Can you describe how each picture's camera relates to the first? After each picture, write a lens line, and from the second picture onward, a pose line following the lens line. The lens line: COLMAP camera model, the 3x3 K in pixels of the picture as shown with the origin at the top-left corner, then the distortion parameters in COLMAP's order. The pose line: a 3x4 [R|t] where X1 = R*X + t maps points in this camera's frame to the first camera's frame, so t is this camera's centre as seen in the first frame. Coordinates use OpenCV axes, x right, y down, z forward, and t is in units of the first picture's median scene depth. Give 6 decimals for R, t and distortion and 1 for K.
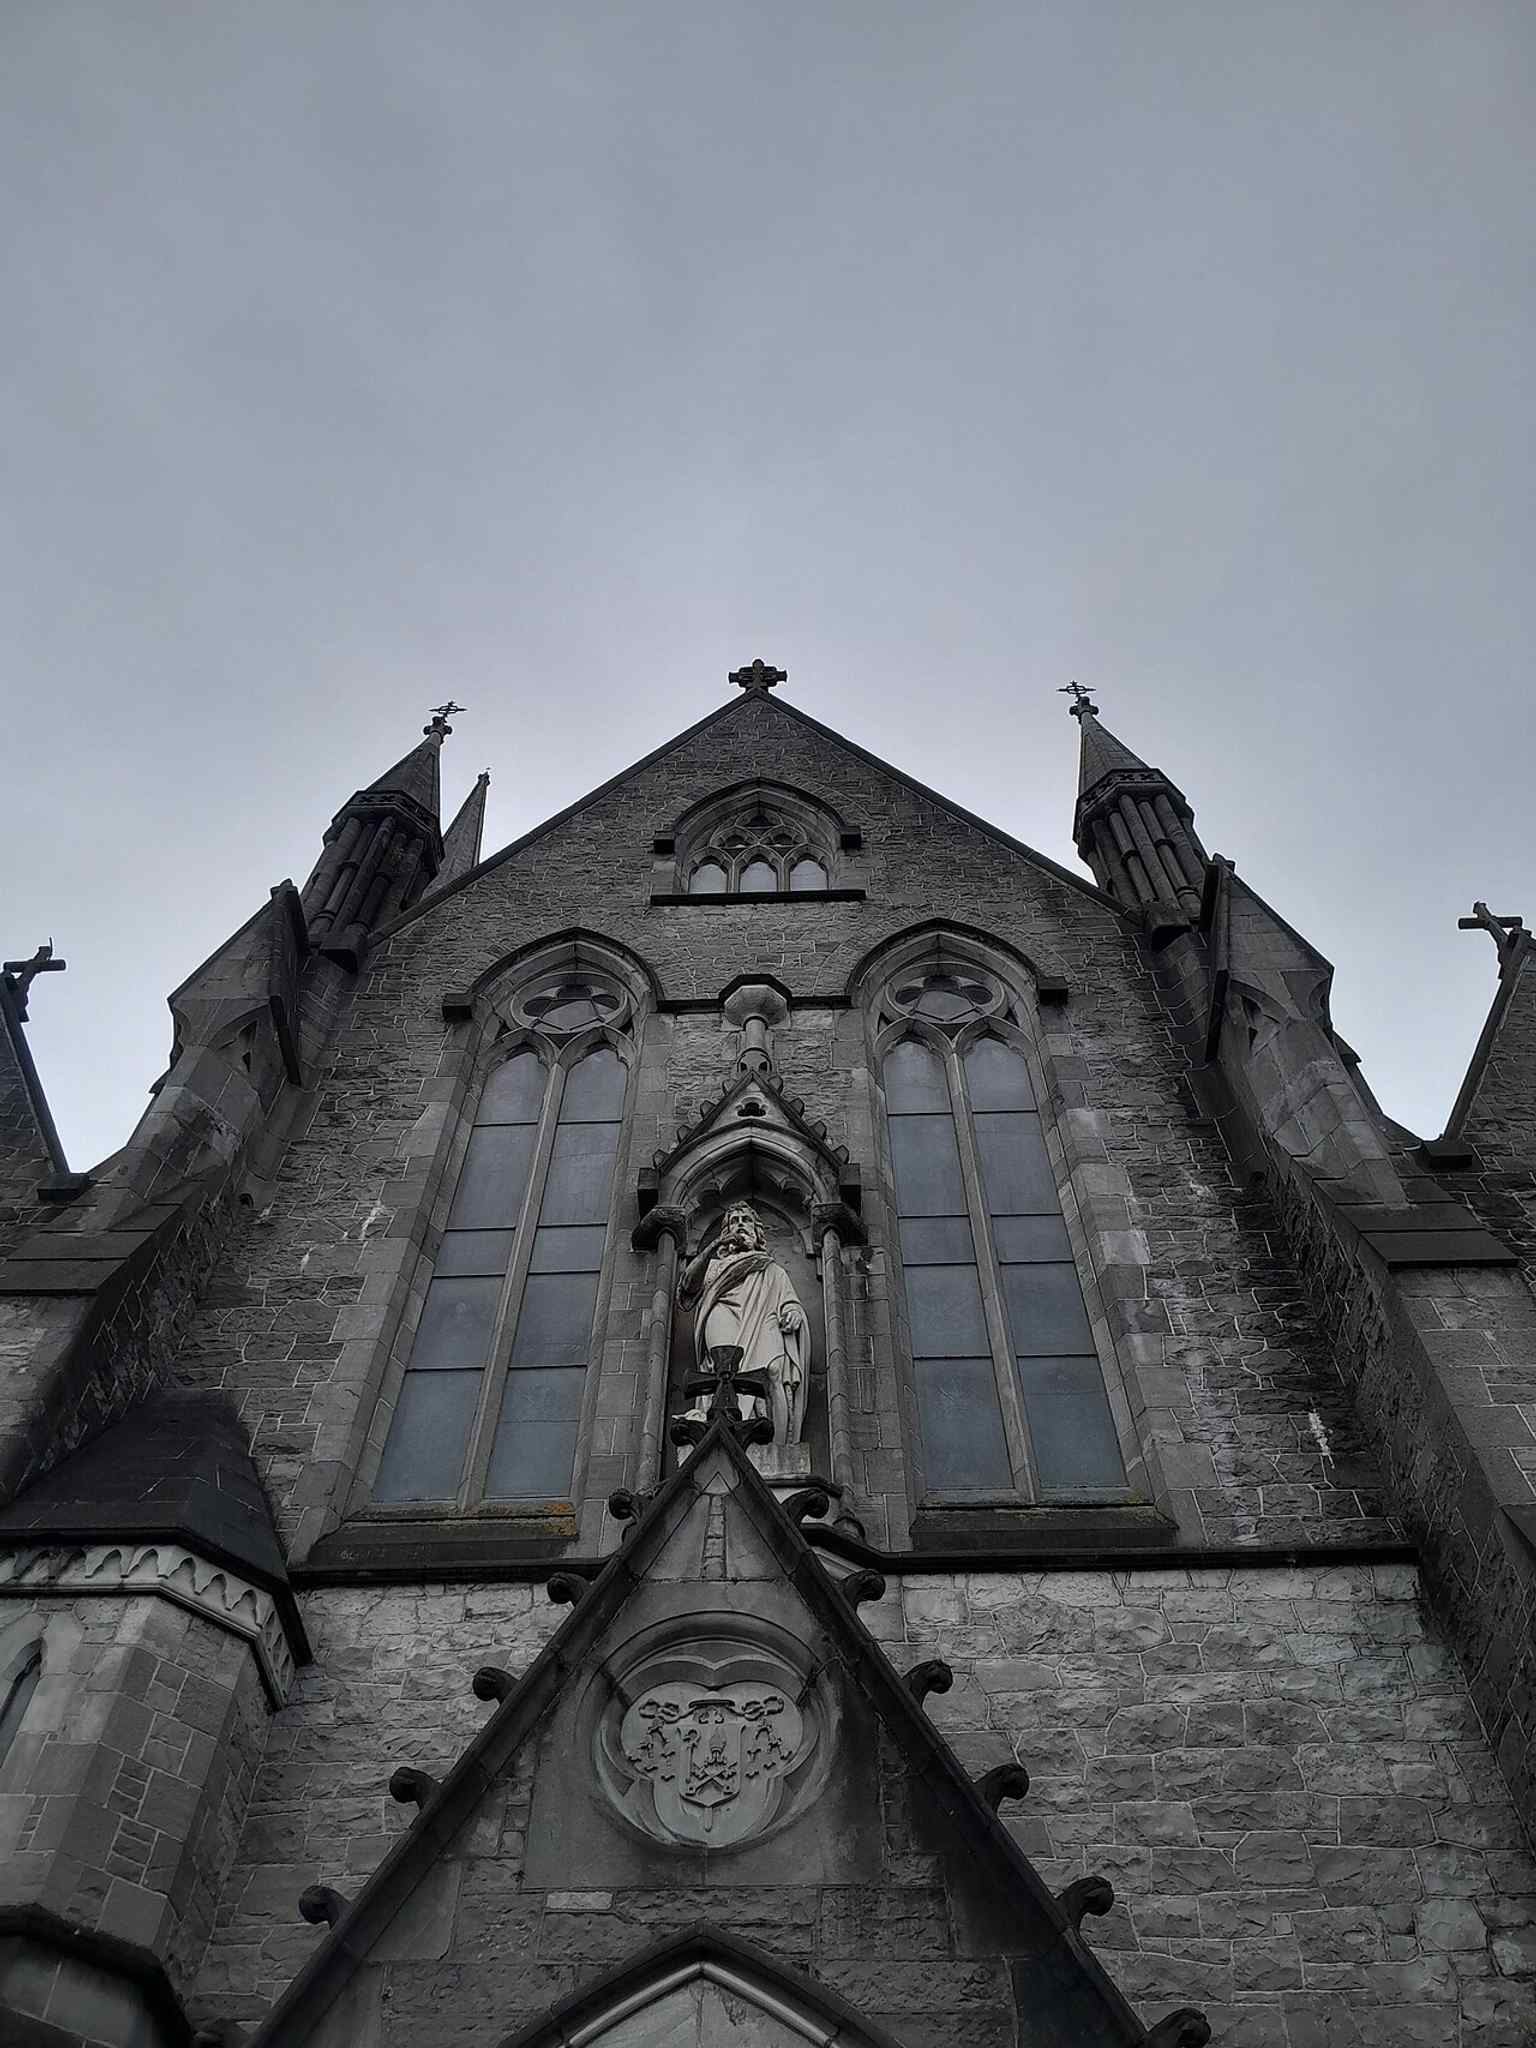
lens RADIAL K [[1559.3, 0, 768.0], [0, 1559.3, 1024.0], [0, 0, 1]] dist [-0.024454, -0.006209]
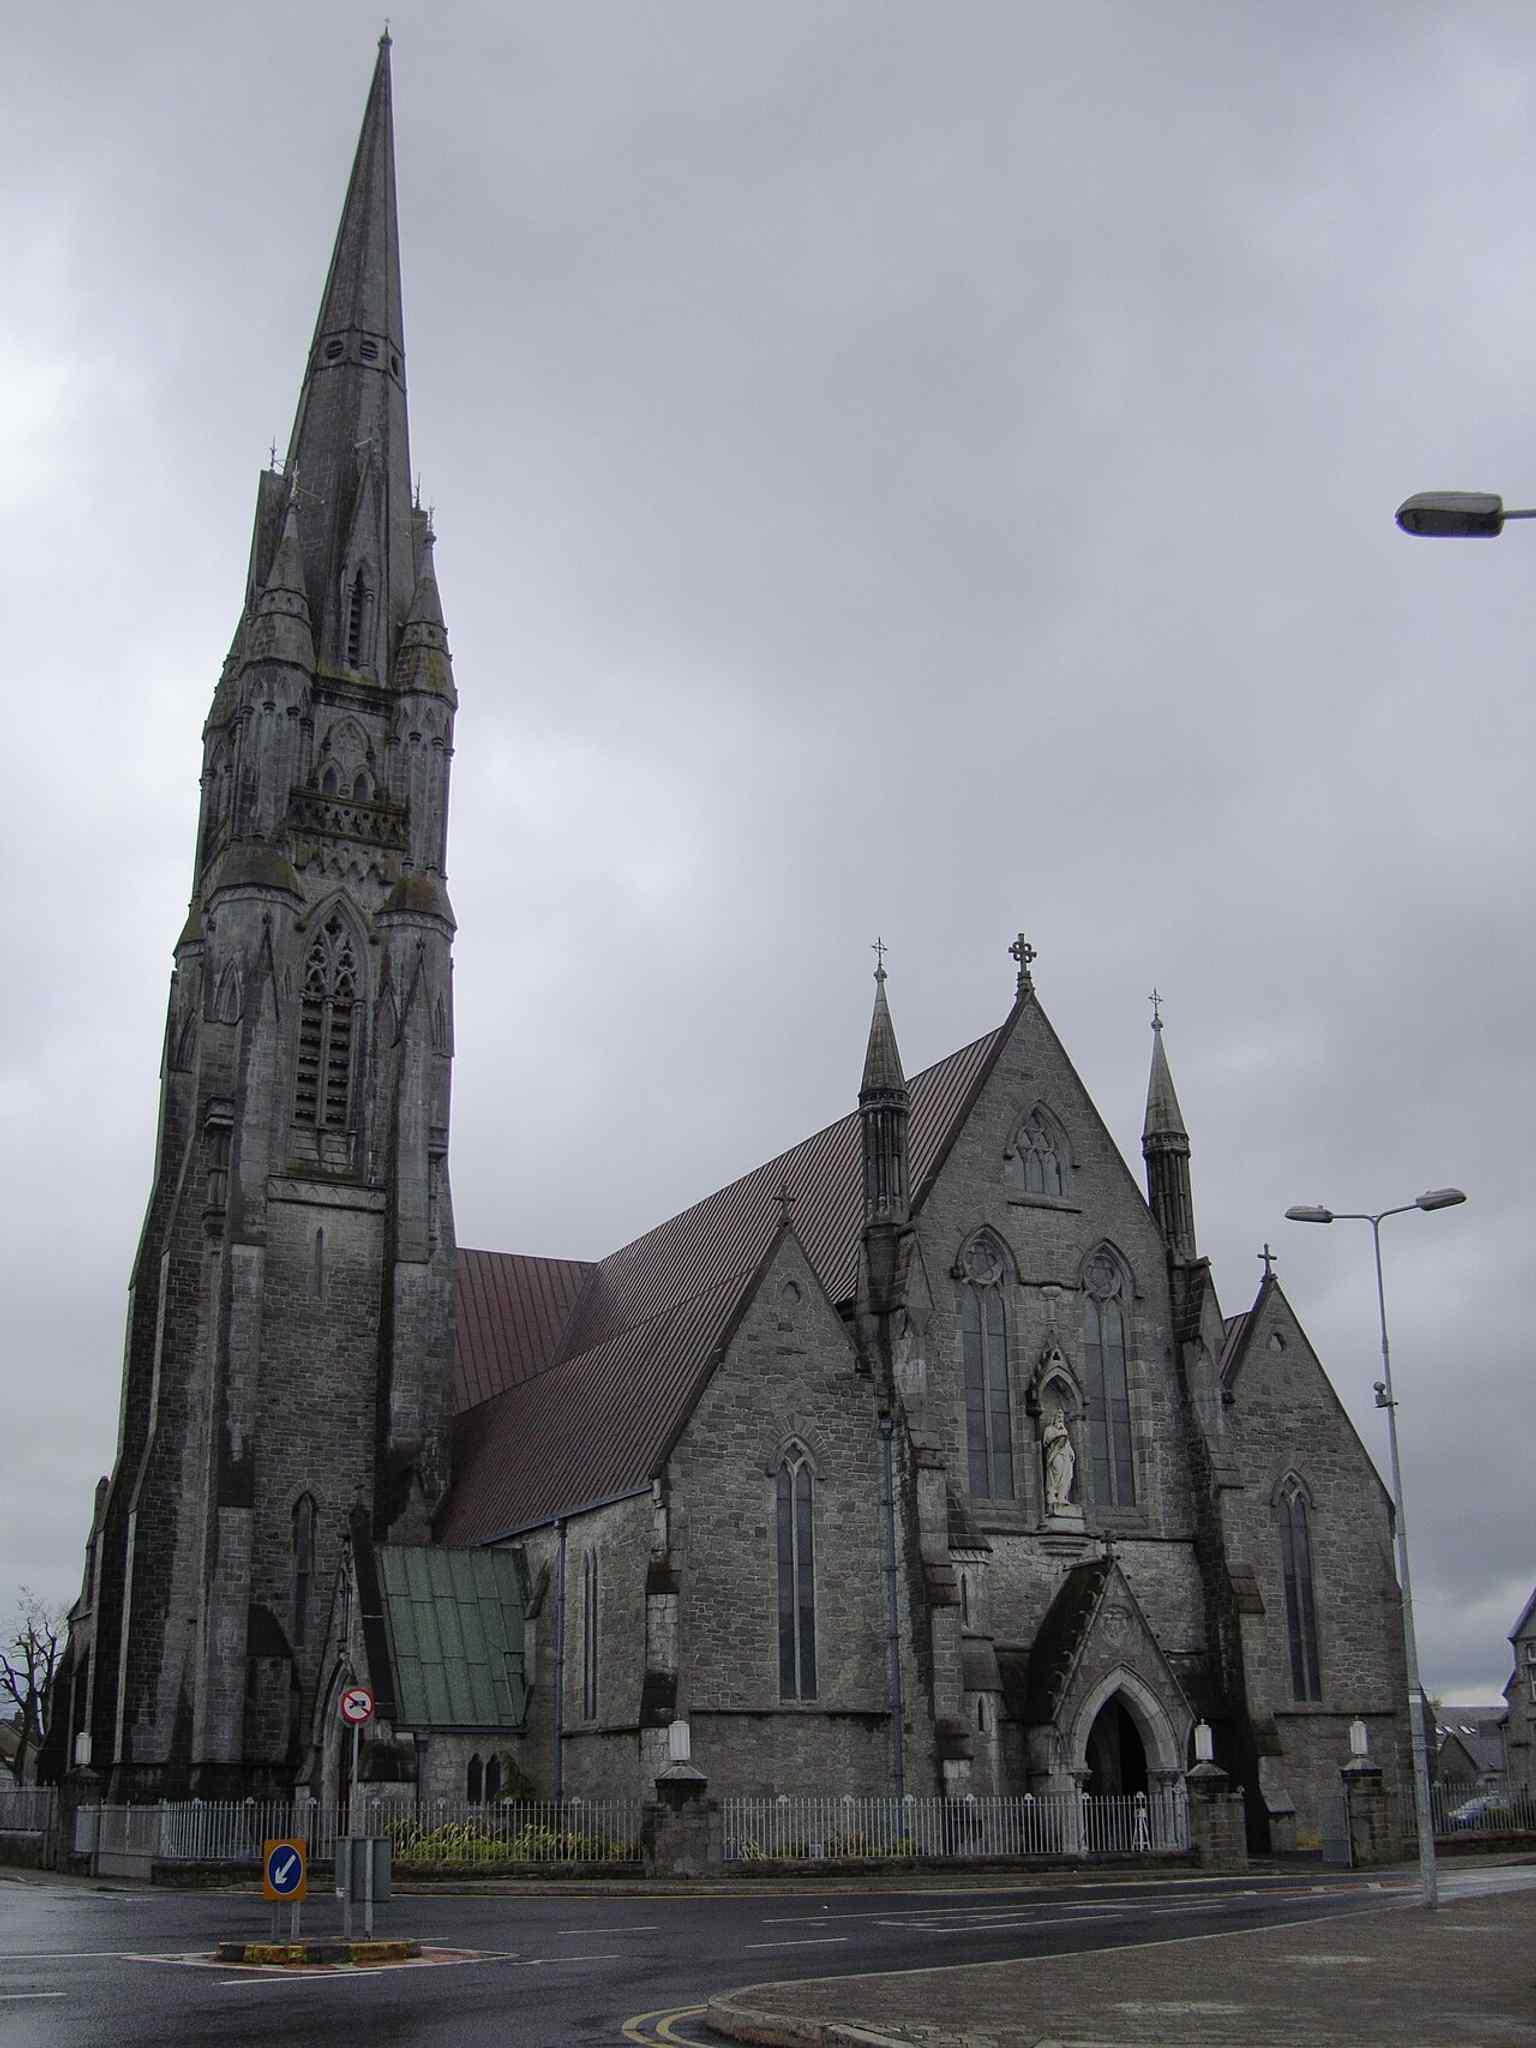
lens RADIAL K [[2298.4, 0, 768.0], [0, 2298.4, 1024.0], [0, 0, 1]] dist [-0.003359, 0.000273]
pose [[0.864338, 0.138545, 0.483452, -4.446809], [-0.406223, 0.759058, 0.508738, -4.017611], [-0.296485, -0.636110, 0.712362, -2.595144]]
